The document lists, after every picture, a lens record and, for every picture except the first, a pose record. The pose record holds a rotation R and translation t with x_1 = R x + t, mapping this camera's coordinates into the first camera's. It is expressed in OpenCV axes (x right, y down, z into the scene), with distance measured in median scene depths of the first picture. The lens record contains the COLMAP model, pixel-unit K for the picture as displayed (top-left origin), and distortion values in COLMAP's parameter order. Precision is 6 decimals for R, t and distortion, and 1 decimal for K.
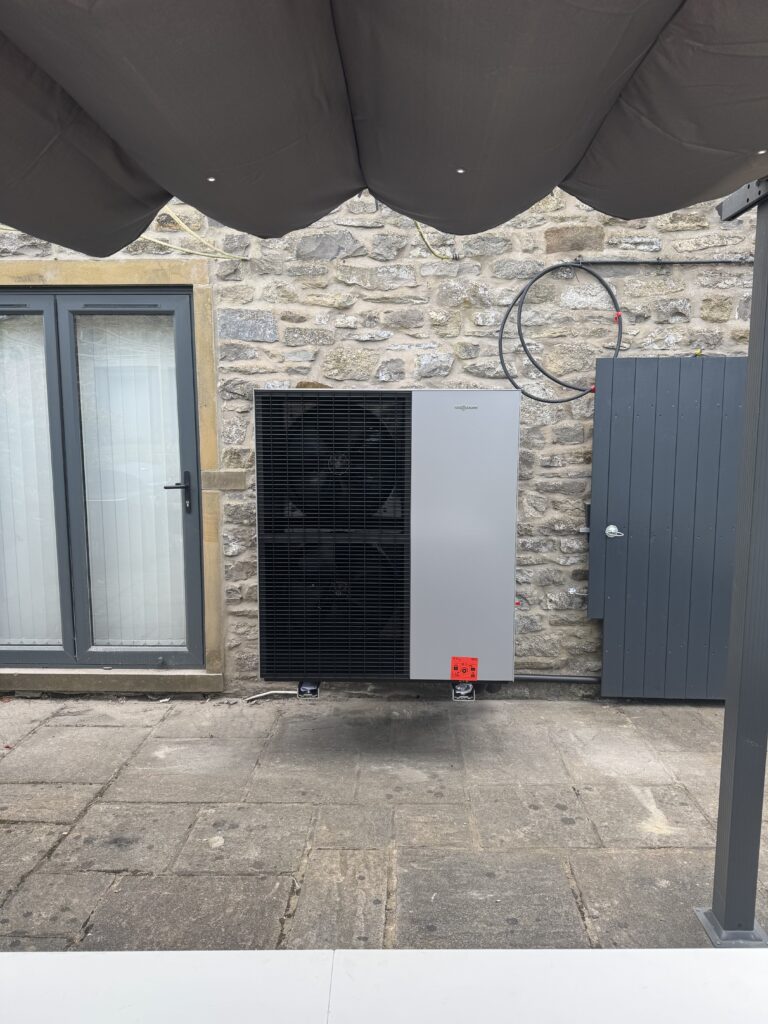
lens RADIAL K [[702.5, 0, 384.0], [0, 702.5, 512.0], [0, 0, 1]] dist [0.061705, -0.097878]
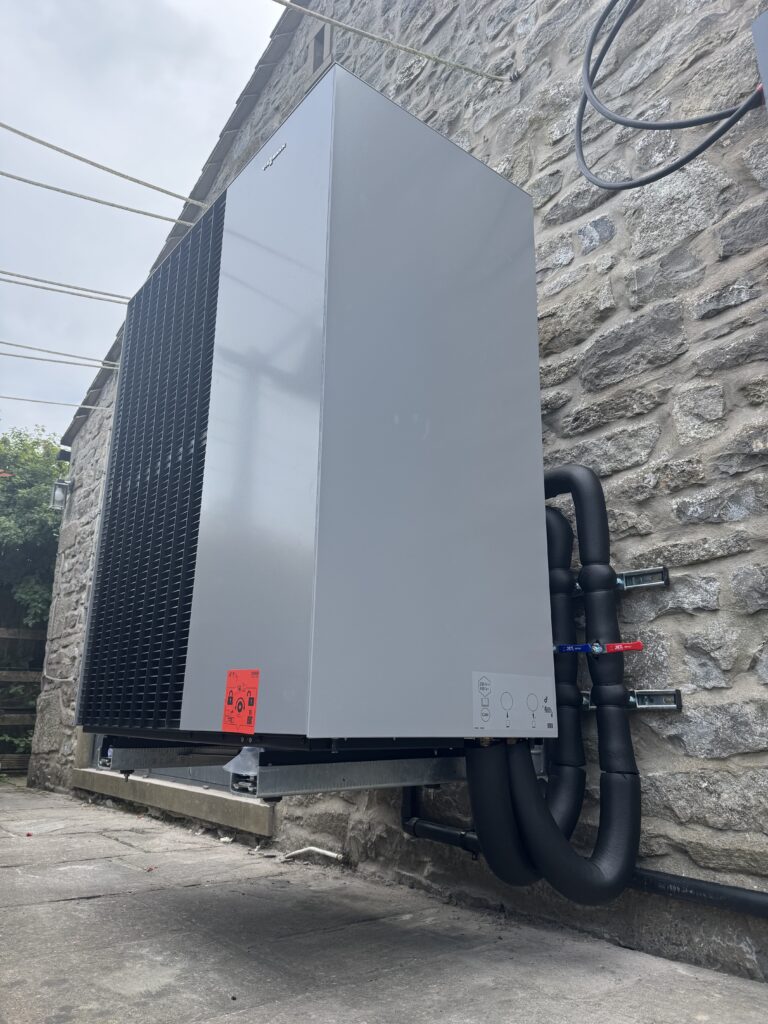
lens RADIAL K [[702.5, 0, 384.0], [0, 702.5, 512.0], [0, 0, 1]] dist [0.061705, -0.097878]
pose [[0.652706, -0.199899, -0.730764, 0.378489], [-0.108051, 0.930140, -0.350947, 0.203671], [0.749867, 0.308025, 0.585509, 0.641668]]
